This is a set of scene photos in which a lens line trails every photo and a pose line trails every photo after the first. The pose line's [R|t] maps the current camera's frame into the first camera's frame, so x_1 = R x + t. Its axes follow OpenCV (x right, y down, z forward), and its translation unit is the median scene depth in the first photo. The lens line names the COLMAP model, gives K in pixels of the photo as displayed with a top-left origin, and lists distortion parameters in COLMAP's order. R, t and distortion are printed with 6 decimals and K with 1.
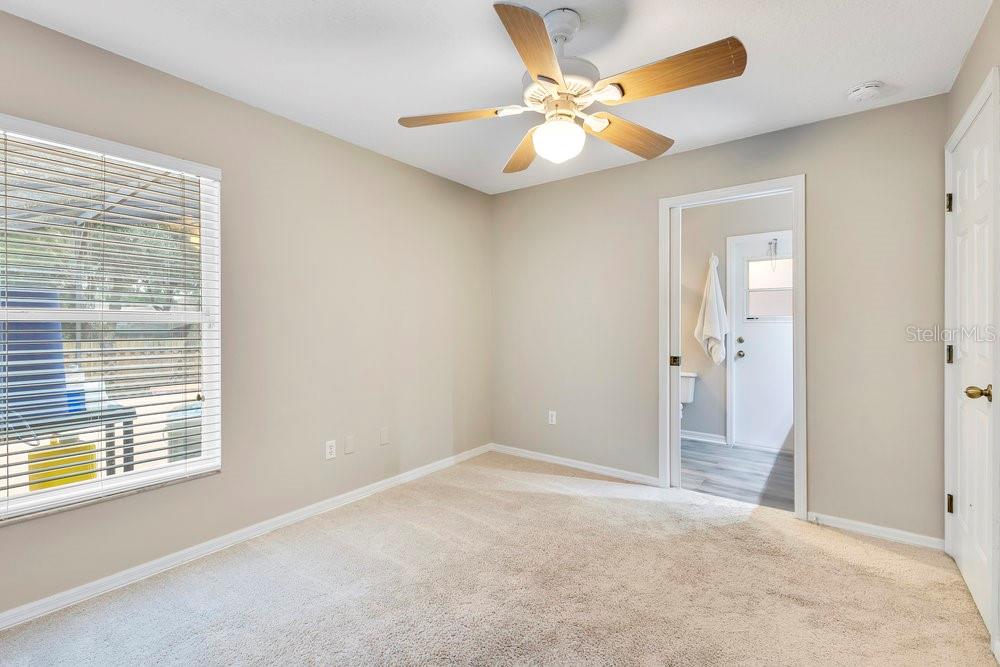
lens RADIAL K [[440.2, 0, 500.6], [0, 440.2, 328.9], [0, 0, 1]] dist [0.007837, -0.000149]
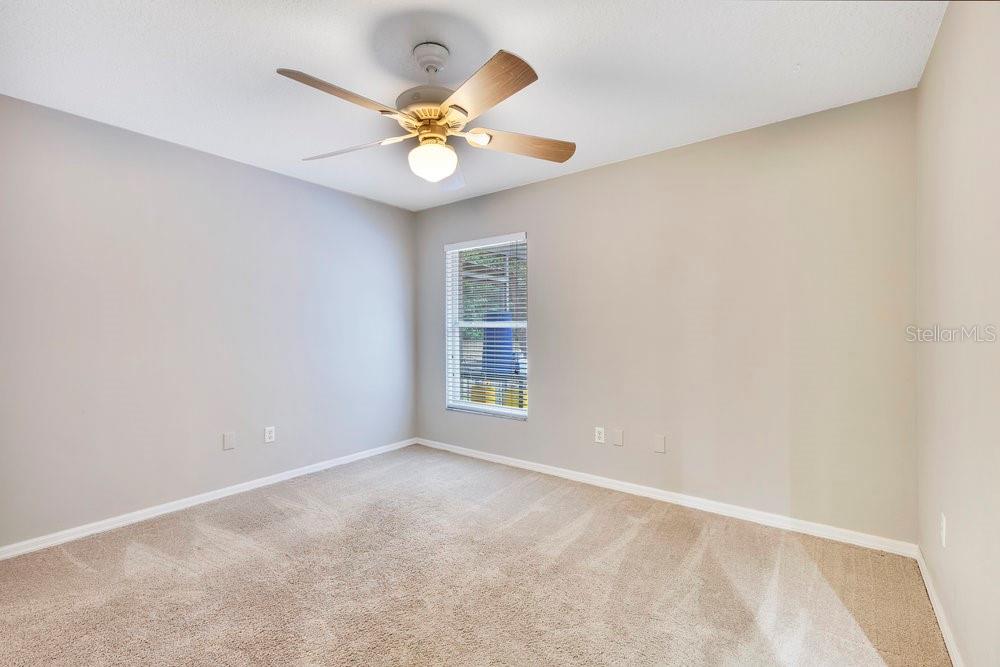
lens RADIAL K [[440.2, 0, 500.6], [0, 440.2, 328.9], [0, 0, 1]] dist [0.007837, -0.000149]
pose [[-0.022698, -0.032879, -0.999202, 0.592287], [-0.016748, 0.999331, -0.032503, 0.032431], [0.999602, 0.015997, -0.023234, 0.587145]]
